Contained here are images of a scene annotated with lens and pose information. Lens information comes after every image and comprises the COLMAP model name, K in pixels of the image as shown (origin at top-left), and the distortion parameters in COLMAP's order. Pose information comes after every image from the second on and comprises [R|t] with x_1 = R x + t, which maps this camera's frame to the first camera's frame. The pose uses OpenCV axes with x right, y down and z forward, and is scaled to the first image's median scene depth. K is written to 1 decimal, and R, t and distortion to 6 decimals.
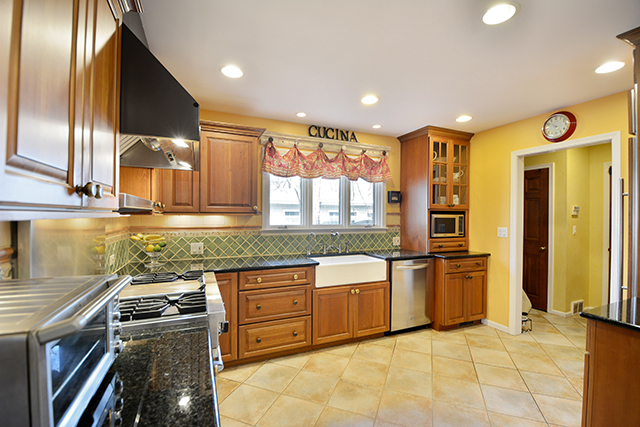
lens RADIAL K [[279.7, 0, 319.7], [0, 279.7, 215.8], [0, 0, 1]] dist [0.017629, -0.023092]
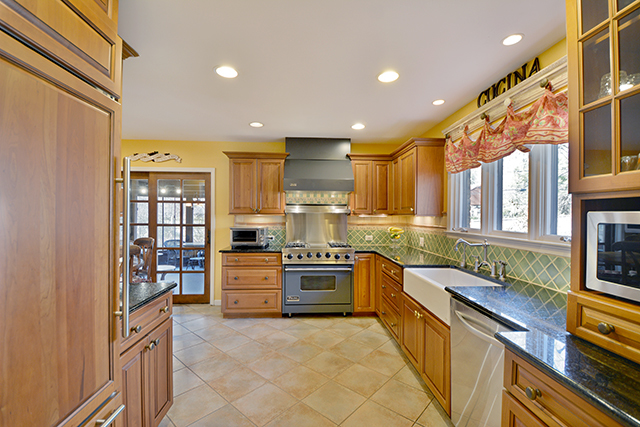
lens RADIAL K [[279.7, 0, 319.7], [0, 279.7, 215.8], [0, 0, 1]] dist [0.017629, -0.023092]
pose [[-0.352920, -0.005702, -0.935636, 0.850829], [-0.012077, 0.999926, -0.001538, 0.003119], [0.935576, 0.010756, -0.352962, 0.917503]]
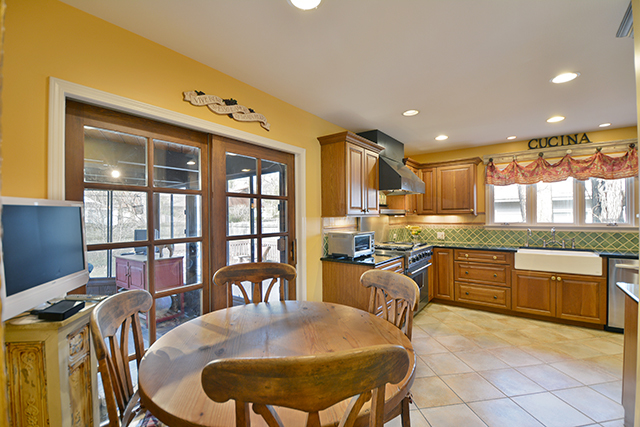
lens RADIAL K [[279.7, 0, 319.7], [0, 279.7, 215.8], [0, 0, 1]] dist [0.017629, -0.023092]
pose [[0.490022, -0.011566, -0.871633, 0.603032], [0.009850, 0.999922, -0.007731, 0.004339], [0.871654, -0.004797, 0.490097, -0.404746]]
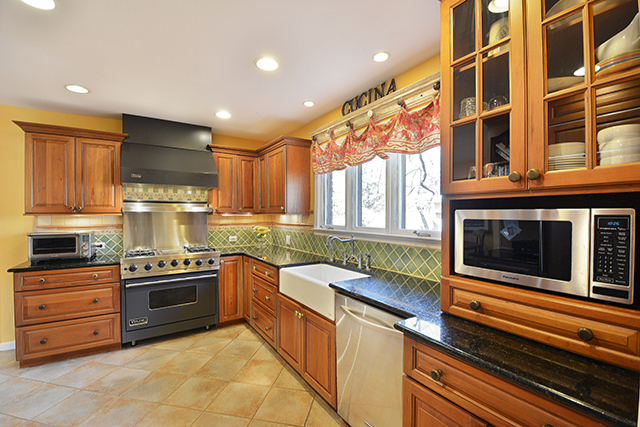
lens RADIAL K [[279.7, 0, 319.7], [0, 279.7, 215.8], [0, 0, 1]] dist [0.017629, -0.023092]
pose [[0.164933, -0.000114, -0.986305, 0.797608], [-0.000708, 1.000000, -0.000234, 0.002714], [0.986305, 0.000737, 0.164933, 0.840251]]
